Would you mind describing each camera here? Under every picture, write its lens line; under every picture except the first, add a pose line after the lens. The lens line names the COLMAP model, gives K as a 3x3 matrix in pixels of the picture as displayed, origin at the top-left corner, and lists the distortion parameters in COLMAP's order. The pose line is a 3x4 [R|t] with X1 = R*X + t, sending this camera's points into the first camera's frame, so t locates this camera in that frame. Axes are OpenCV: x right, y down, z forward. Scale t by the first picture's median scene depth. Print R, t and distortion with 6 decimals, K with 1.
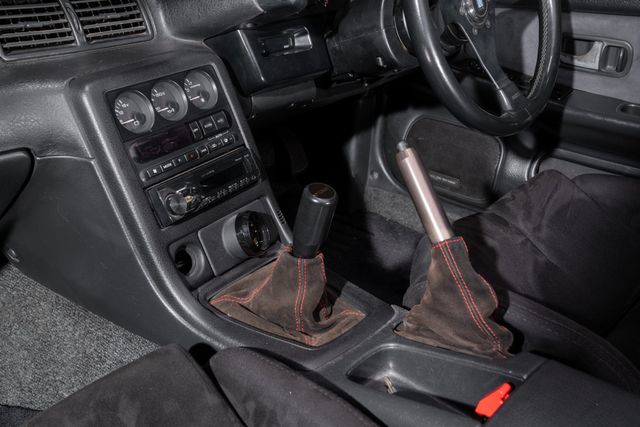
lens RADIAL K [[712.6, 0, 322.8], [0, 712.6, 218.8], [0, 0, 1]] dist [0.080082, 0.000000]
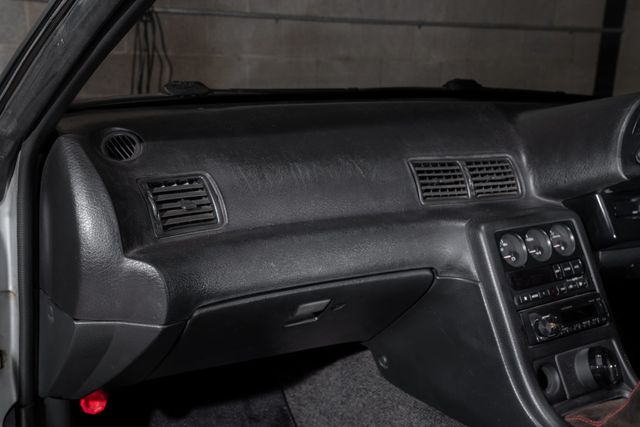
lens RADIAL K [[774.3, 0, 323.7], [0, 774.3, 224.9], [0, 0, 1]] dist [0.125337, 0.000000]
pose [[0.945333, 0.072649, -0.317910, -0.140932], [-0.148386, 0.963928, -0.220962, 0.151205], [0.290390, 0.256056, 0.922013, -0.338801]]
